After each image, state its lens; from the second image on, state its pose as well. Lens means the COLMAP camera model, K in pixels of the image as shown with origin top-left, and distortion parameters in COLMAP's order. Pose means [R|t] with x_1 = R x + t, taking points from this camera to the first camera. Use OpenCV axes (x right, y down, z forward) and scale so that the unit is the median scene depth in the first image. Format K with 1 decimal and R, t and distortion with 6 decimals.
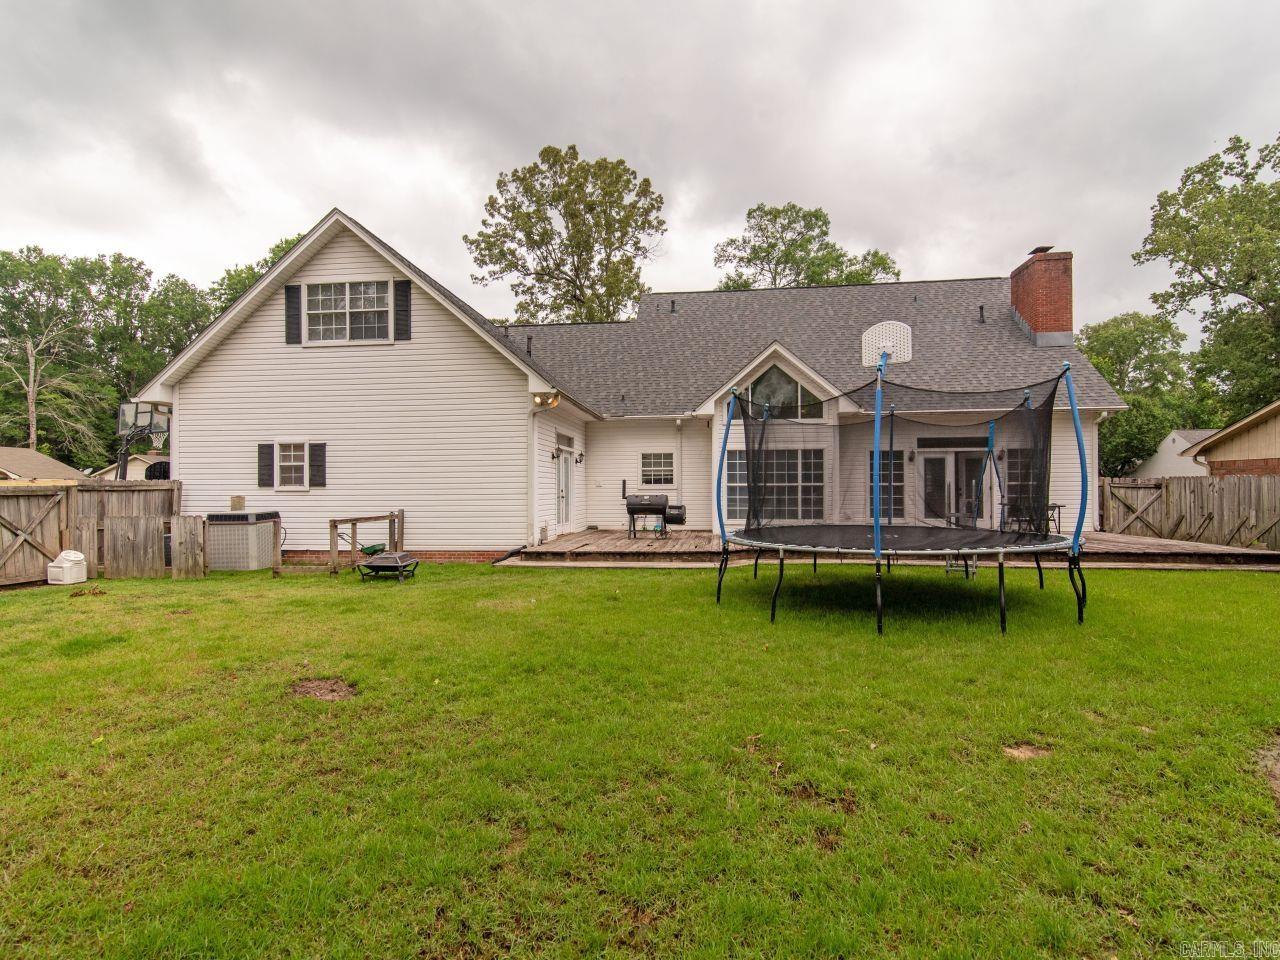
lens RADIAL K [[694.5, 0, 651.8], [0, 694.5, 486.3], [0, 0, 1]] dist [0.019403, -0.004081]
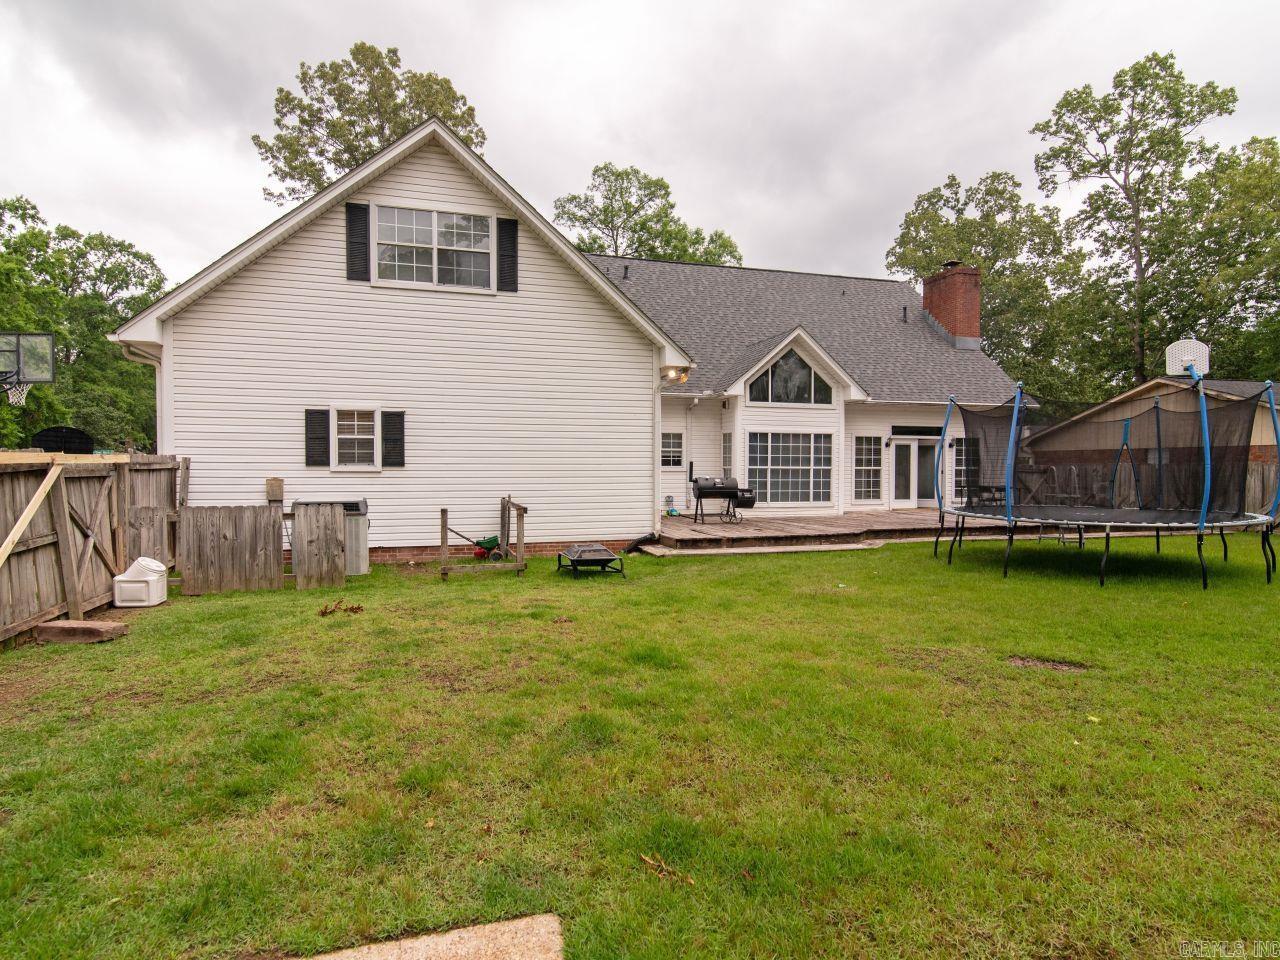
lens RADIAL K [[773.7, 0, 664.4], [0, 773.7, 487.8], [0, 0, 1]] dist [0.009500, -0.001050]
pose [[0.900079, -0.003817, 0.435710, -0.578555], [-0.007754, 0.999663, 0.024774, 0.000415], [-0.435658, -0.025677, 0.899746, 0.077869]]
